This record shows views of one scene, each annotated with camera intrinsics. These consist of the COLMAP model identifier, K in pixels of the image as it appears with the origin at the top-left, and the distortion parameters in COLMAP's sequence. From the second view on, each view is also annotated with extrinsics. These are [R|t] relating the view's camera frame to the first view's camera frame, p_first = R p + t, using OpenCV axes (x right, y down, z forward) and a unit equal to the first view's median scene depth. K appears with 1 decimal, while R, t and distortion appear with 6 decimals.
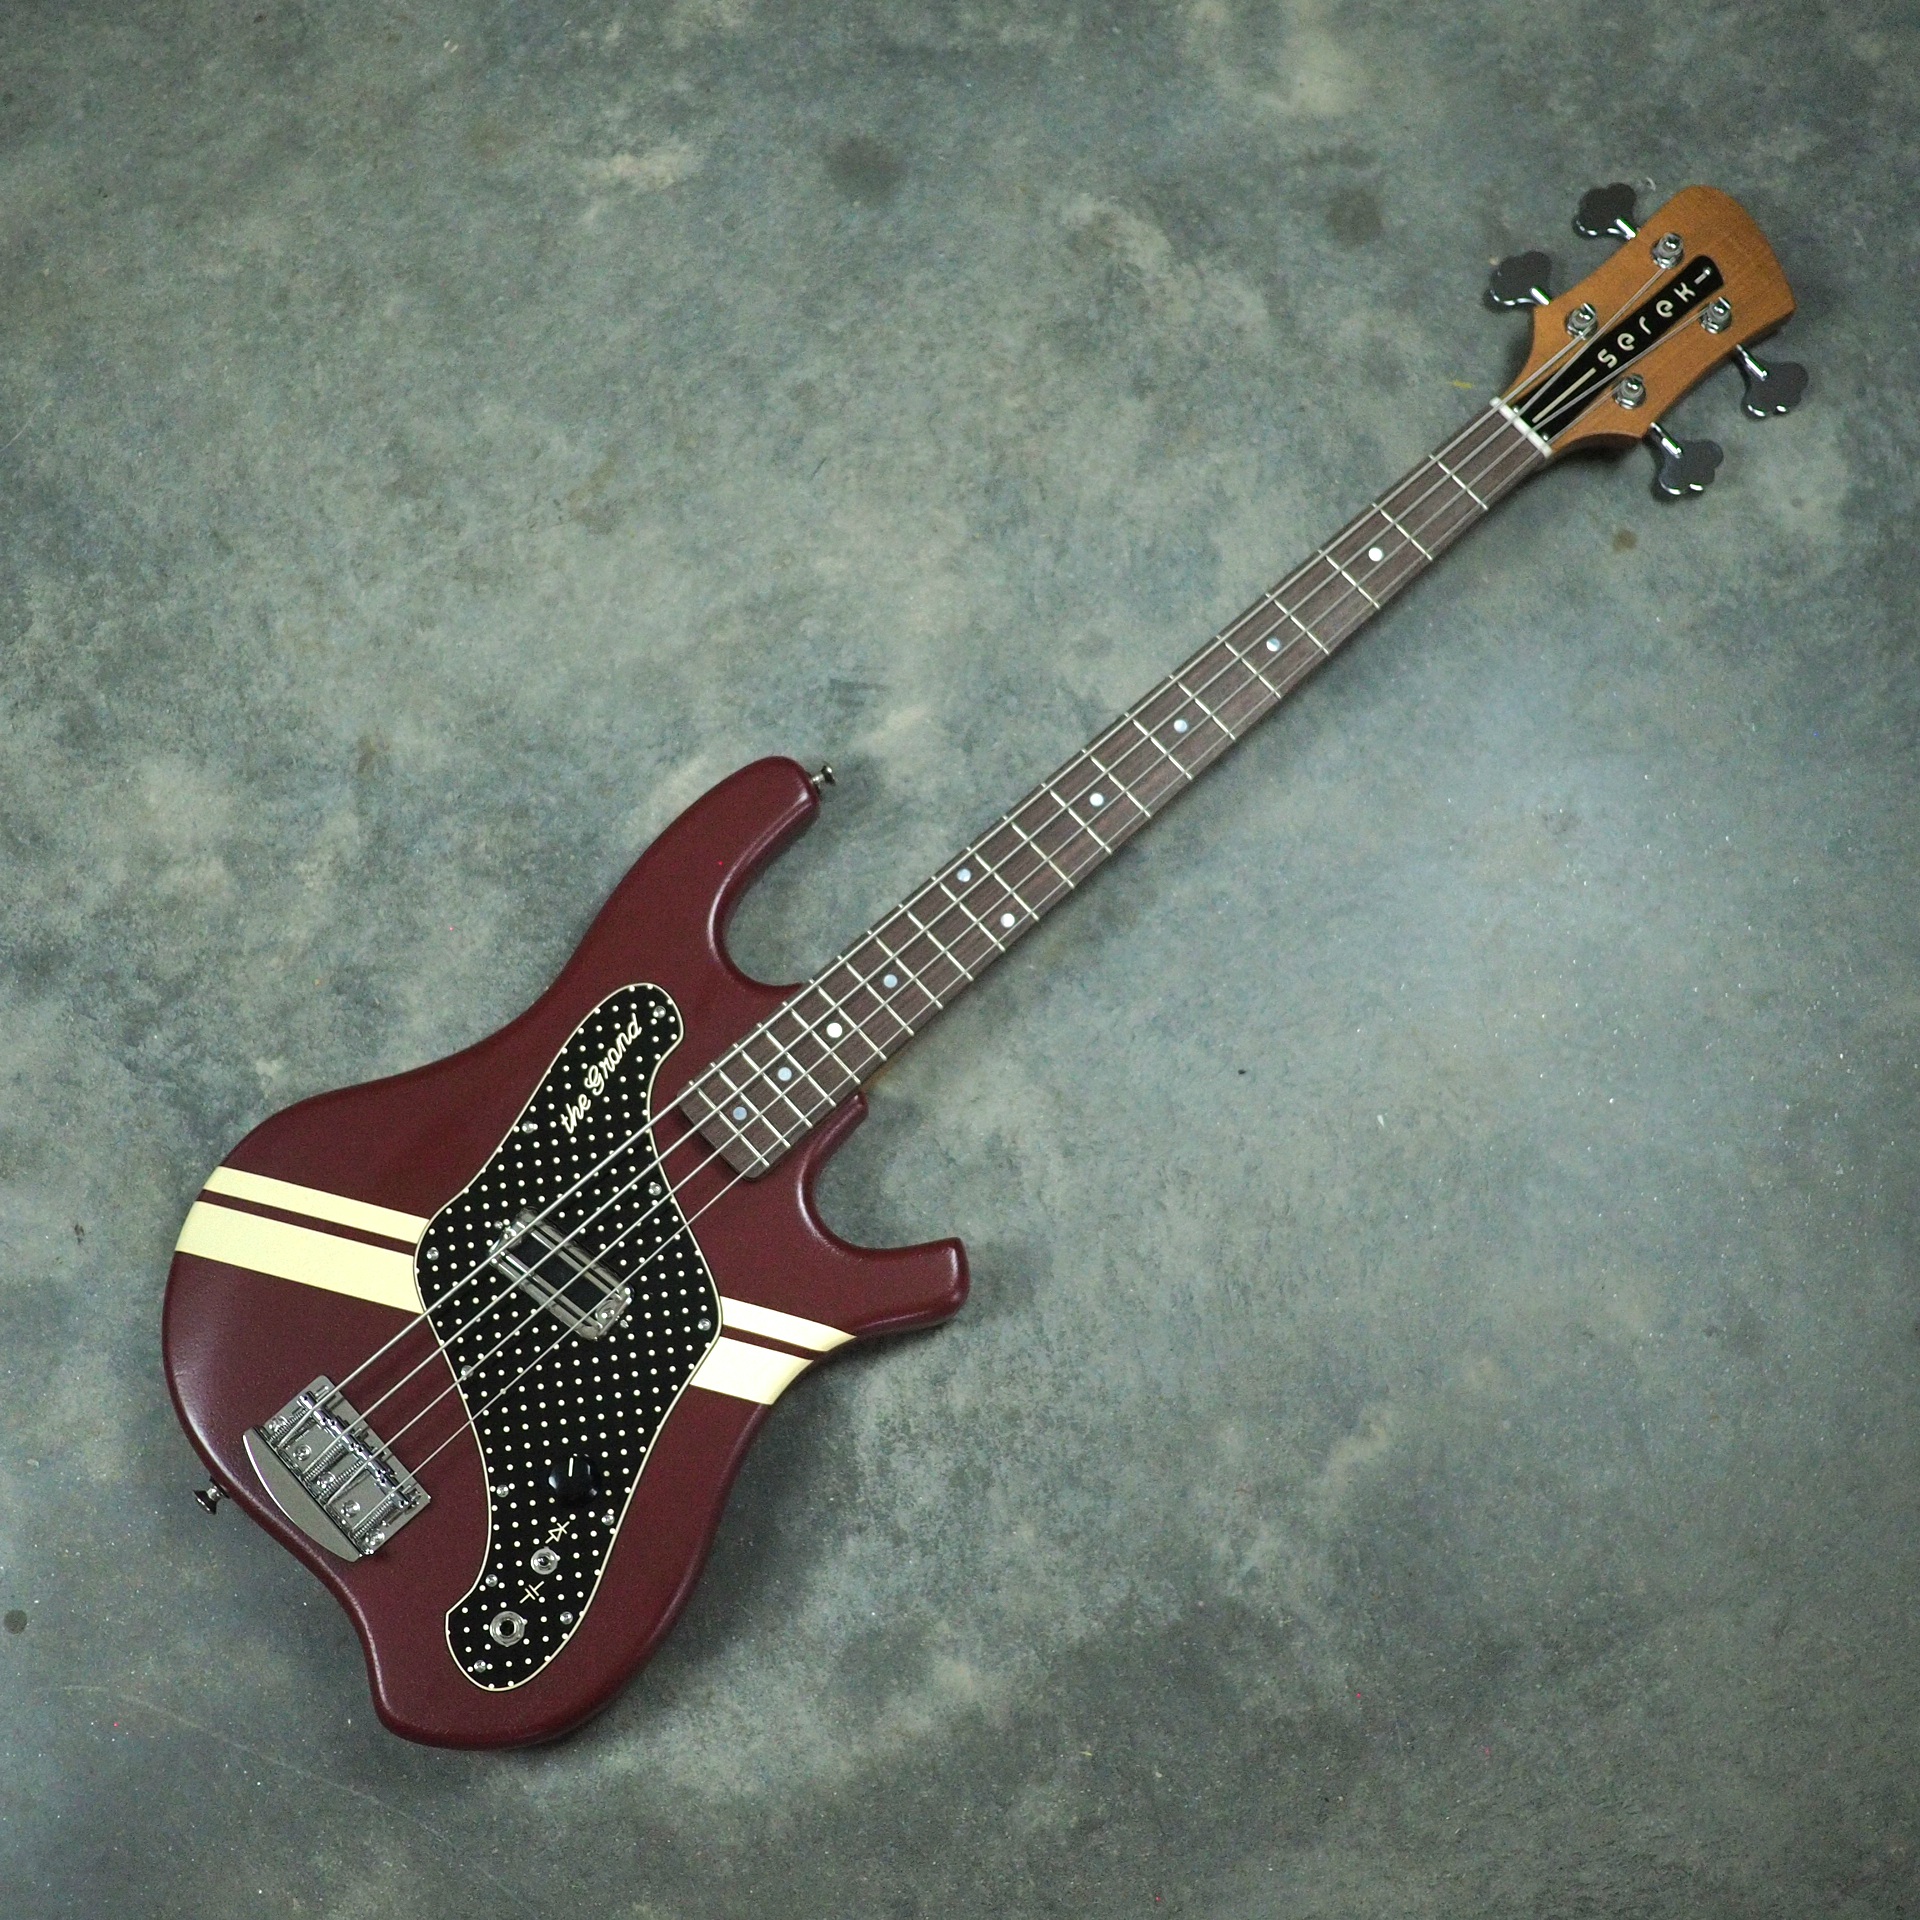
lens RADIAL K [[2939.0, 0, 966.9], [0, 2939.0, 962.0], [0, 0, 1]] dist [-0.013644, 0.000000]
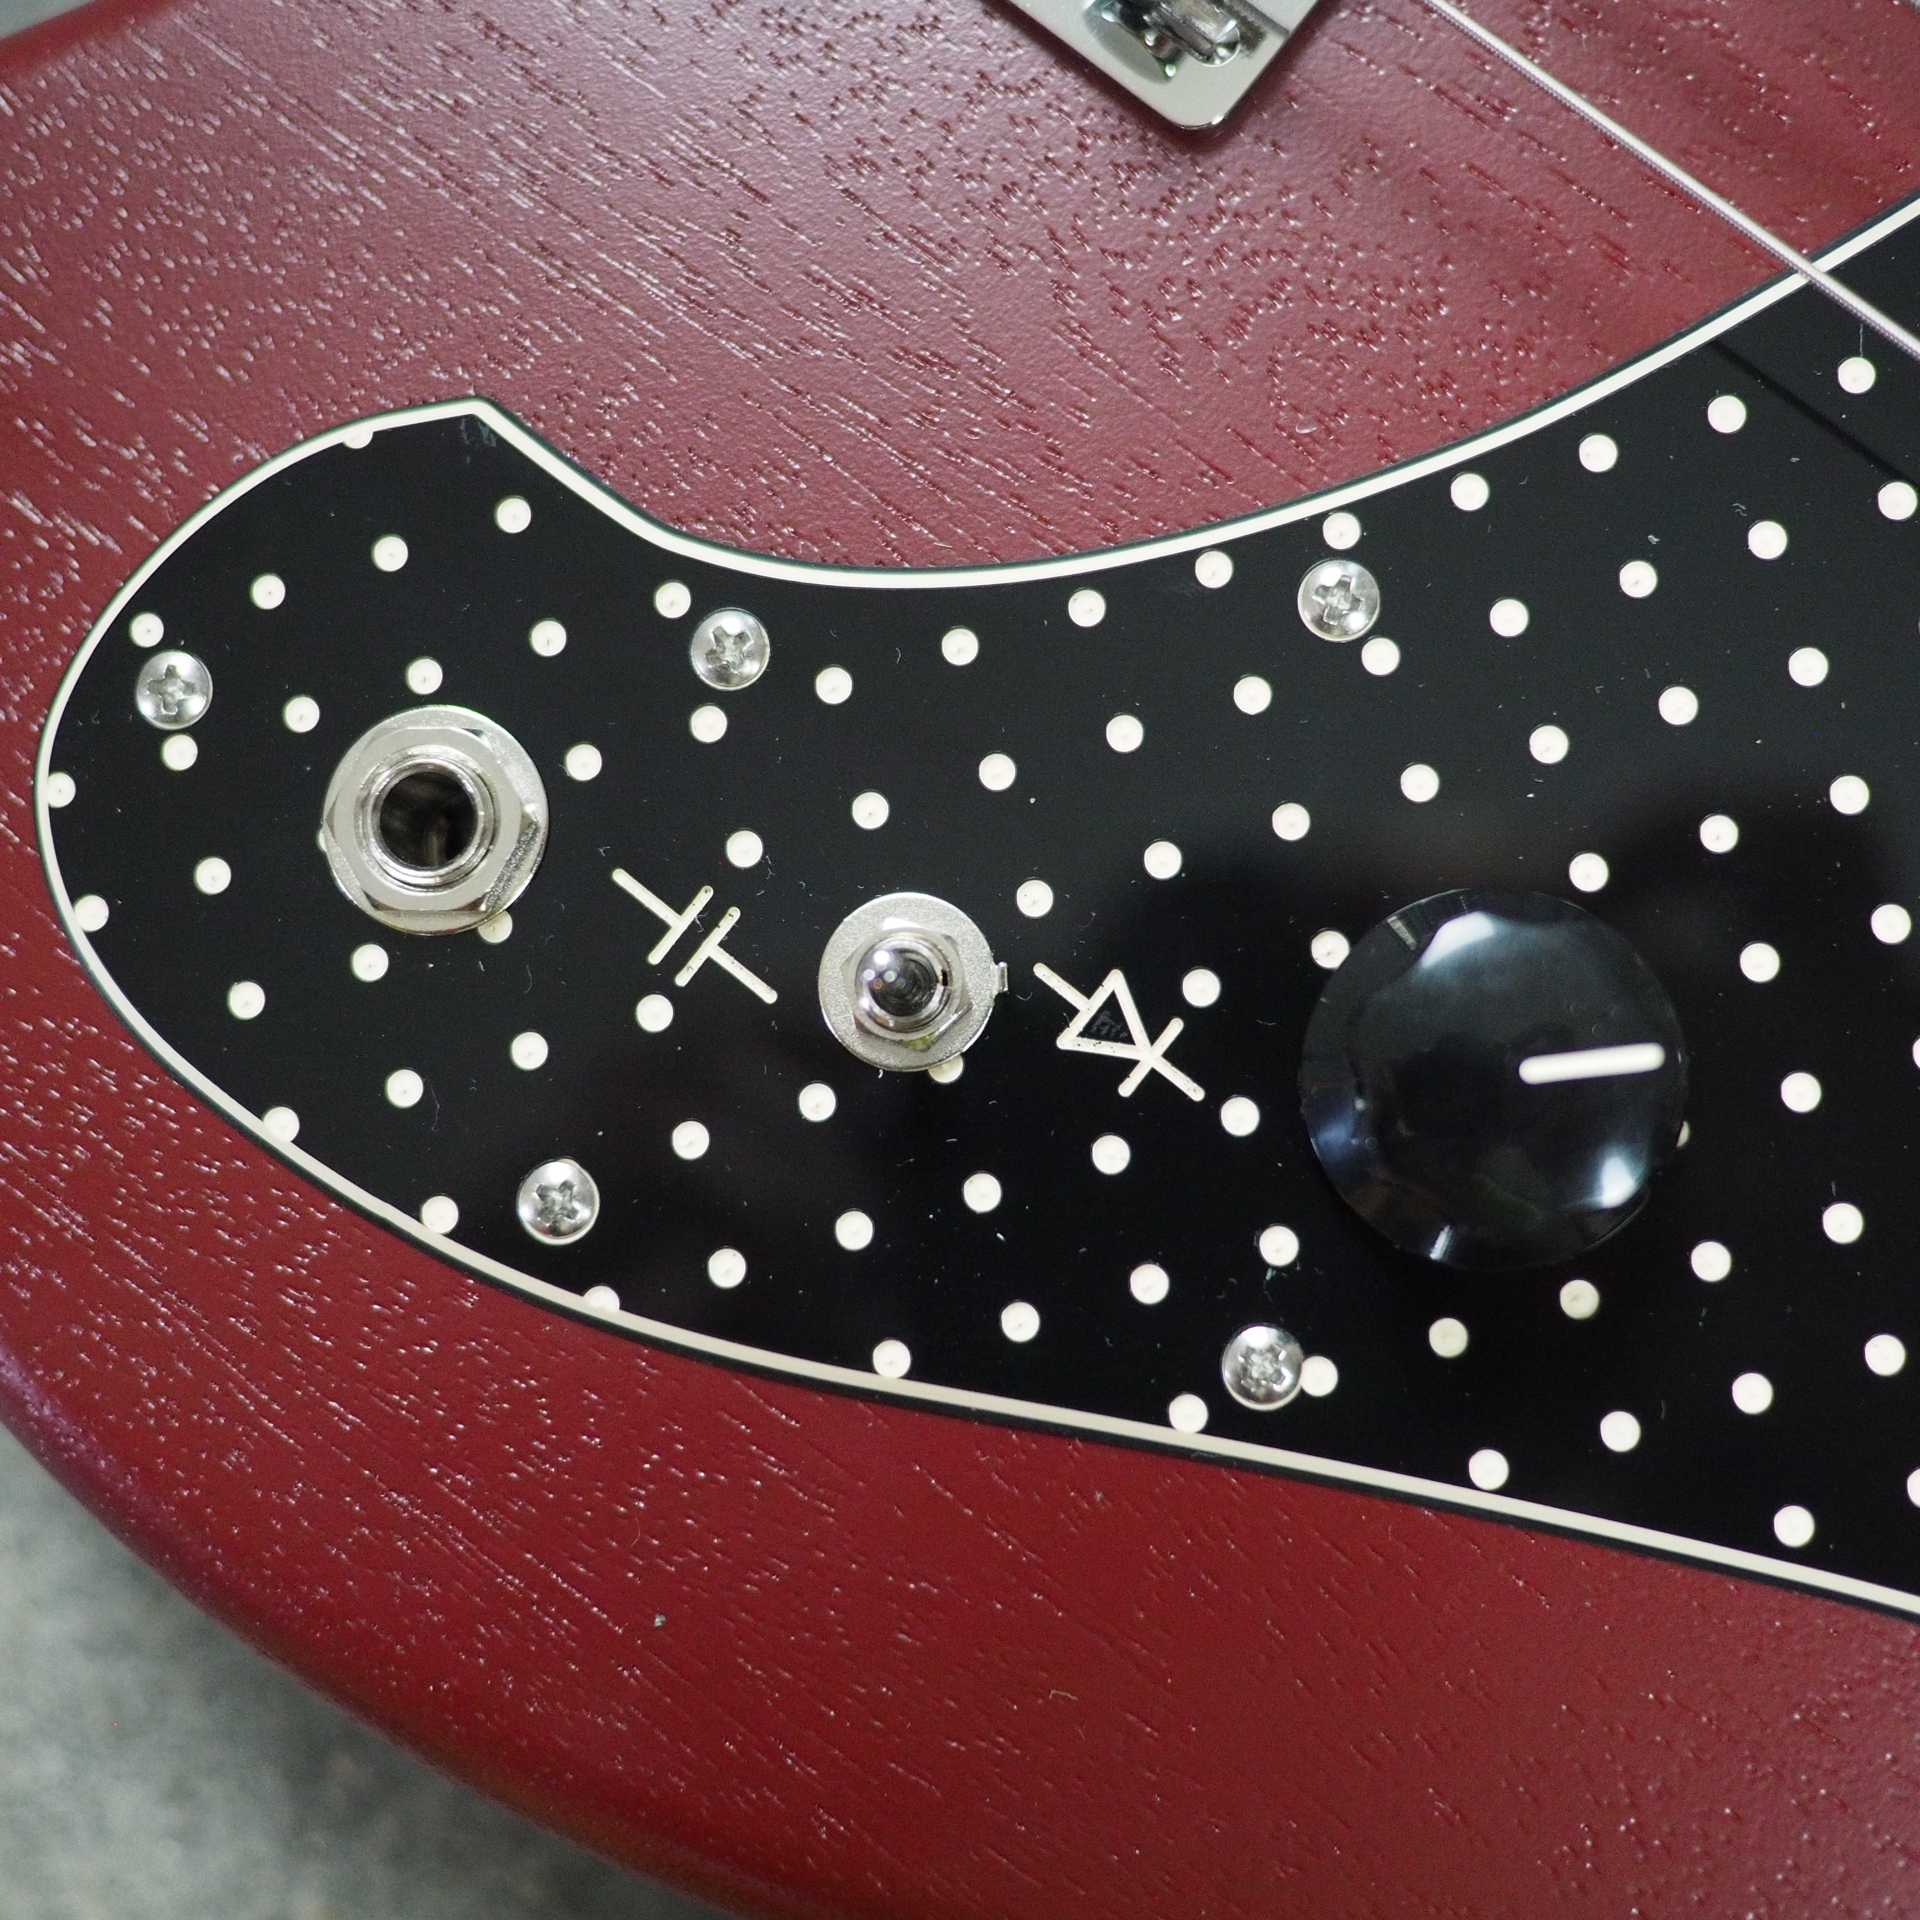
lens RADIAL K [[2939.0, 0, 970.8], [0, 2939.0, 966.0], [0, 0, 1]] dist [-0.013644, 0.000000]
pose [[0.149852, 0.984402, -0.092179, -0.123335], [-0.931090, 0.171866, 0.321766, 0.145850], [0.332590, 0.037610, 0.942321, 0.815266]]
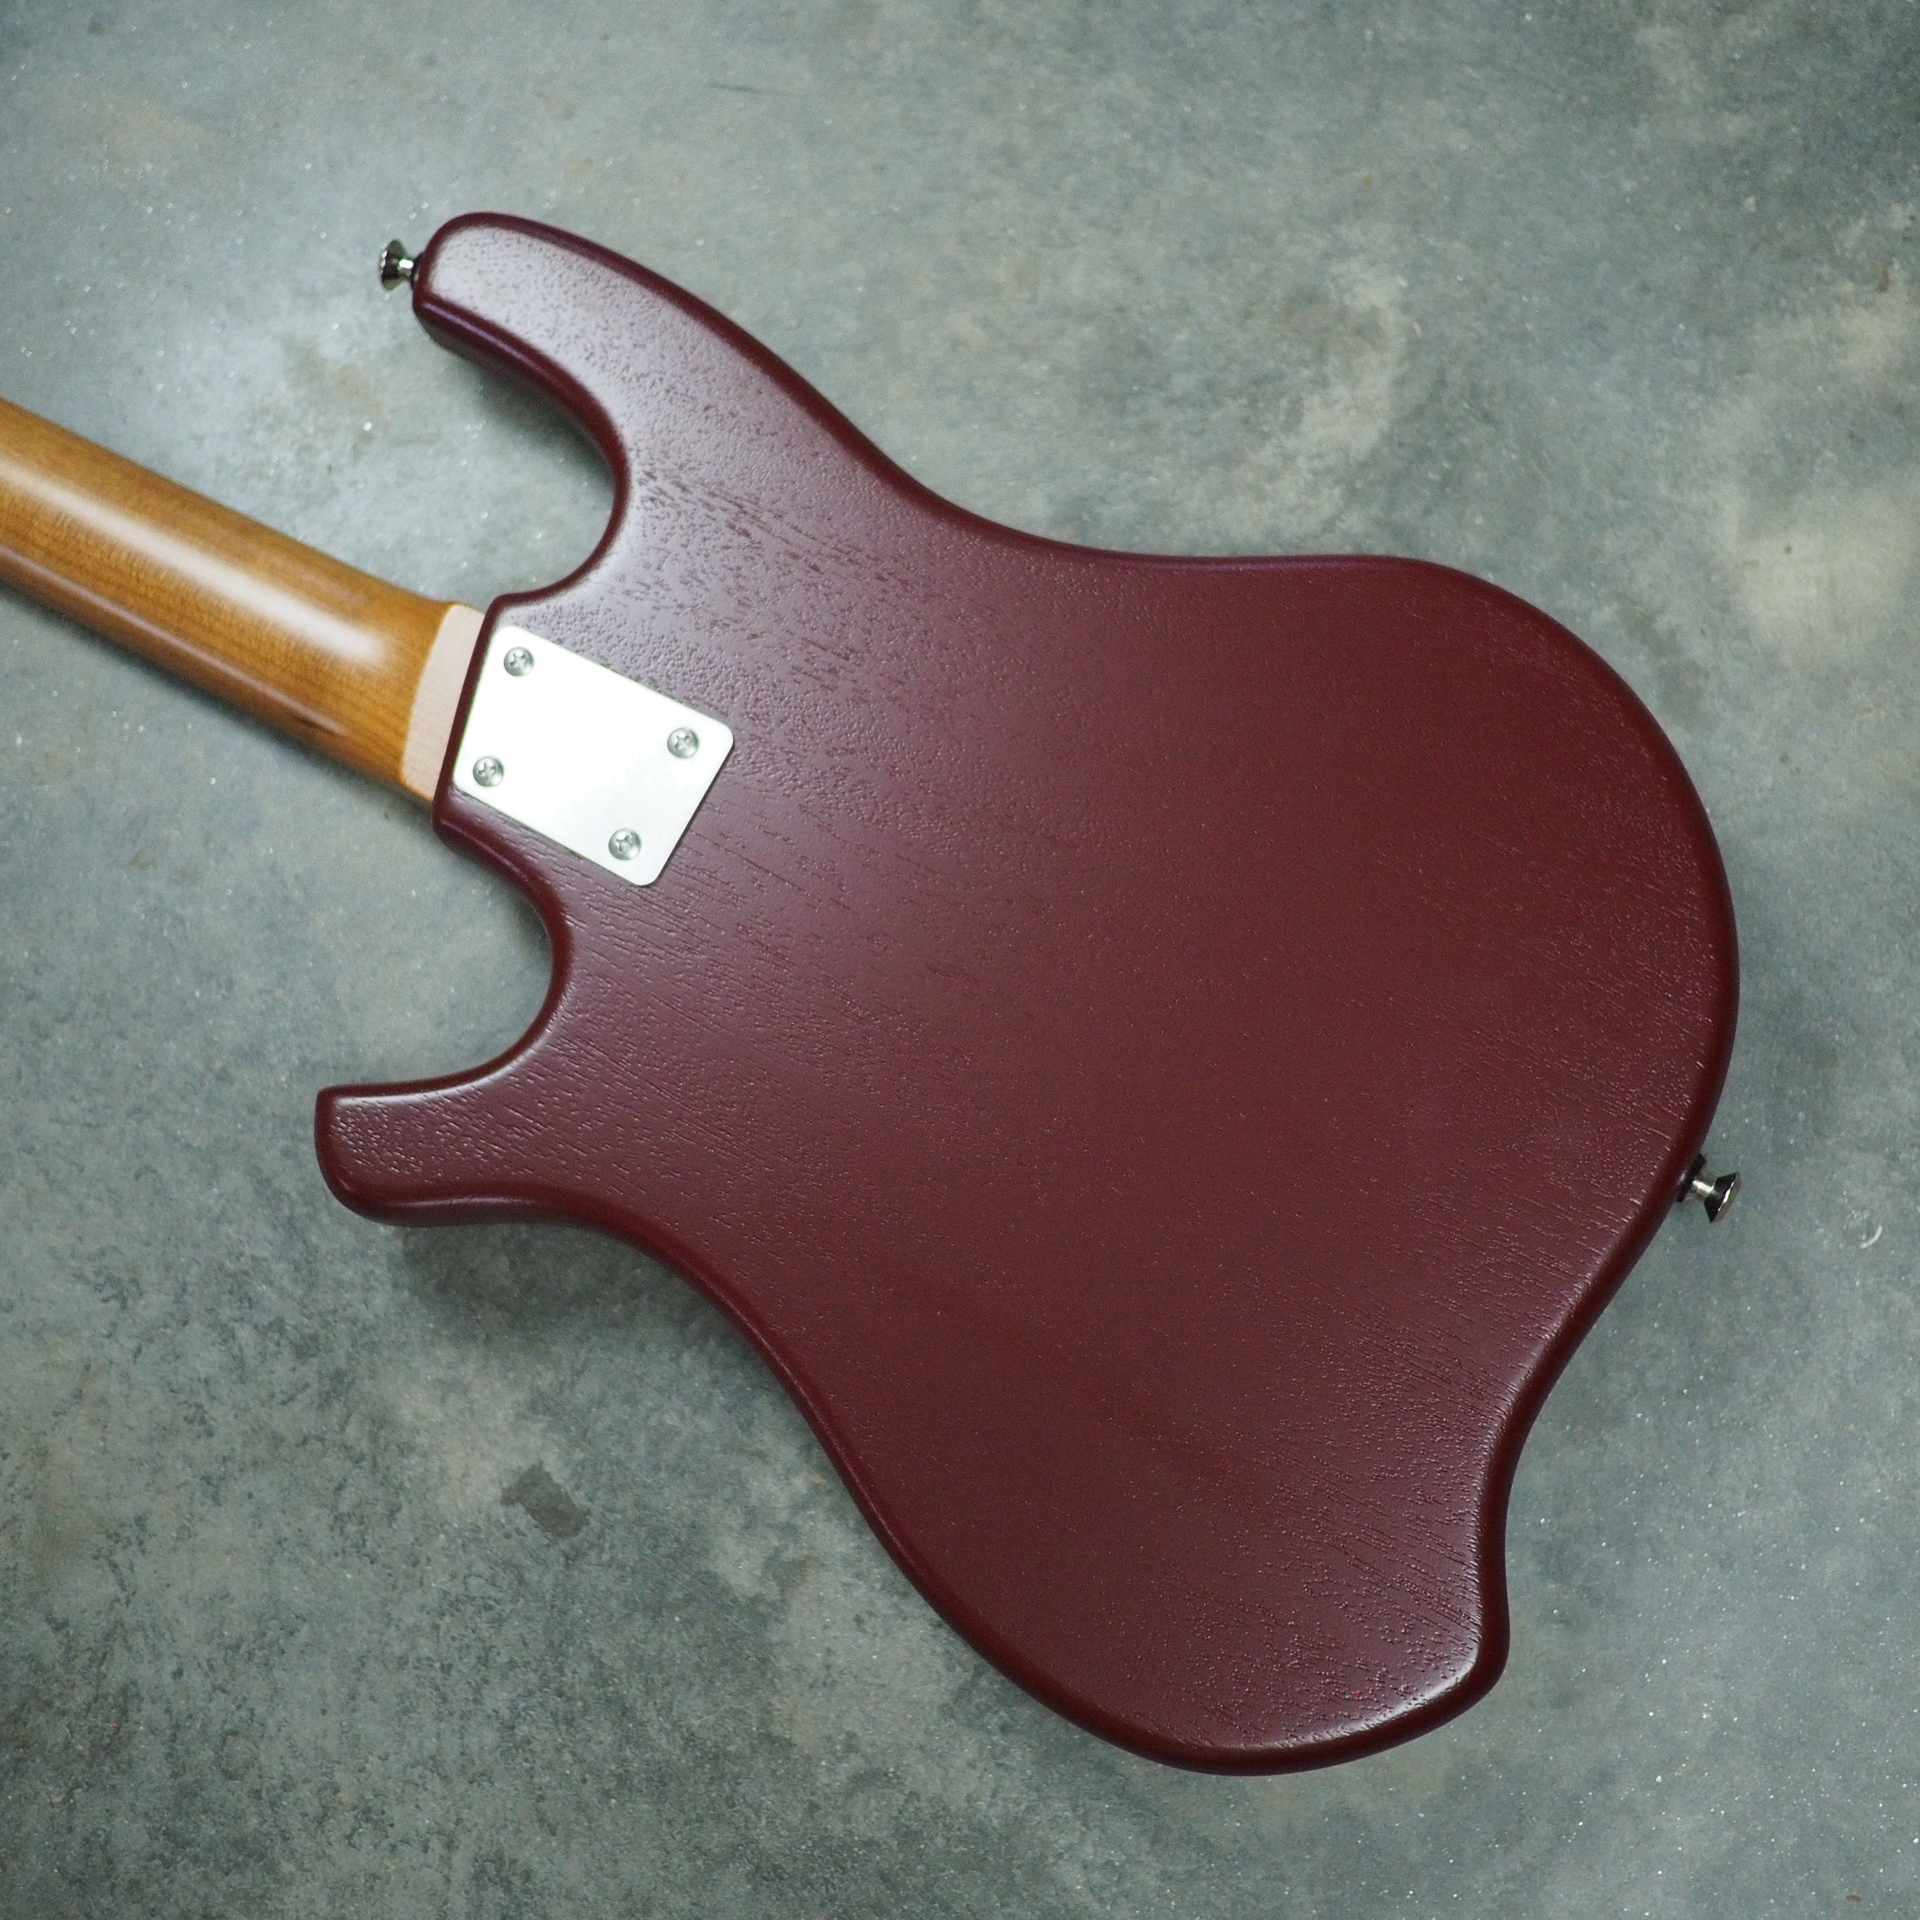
lens RADIAL K [[2939.0, 0, 968.8], [0, 2939.0, 954.0], [0, 0, 1]] dist [-0.013644, 0.000000]
pose [[0.359209, 0.904027, -0.231744, 0.276204], [-0.865444, 0.415601, 0.279790, -0.322918], [0.349250, 0.100059, 0.931672, 0.528080]]
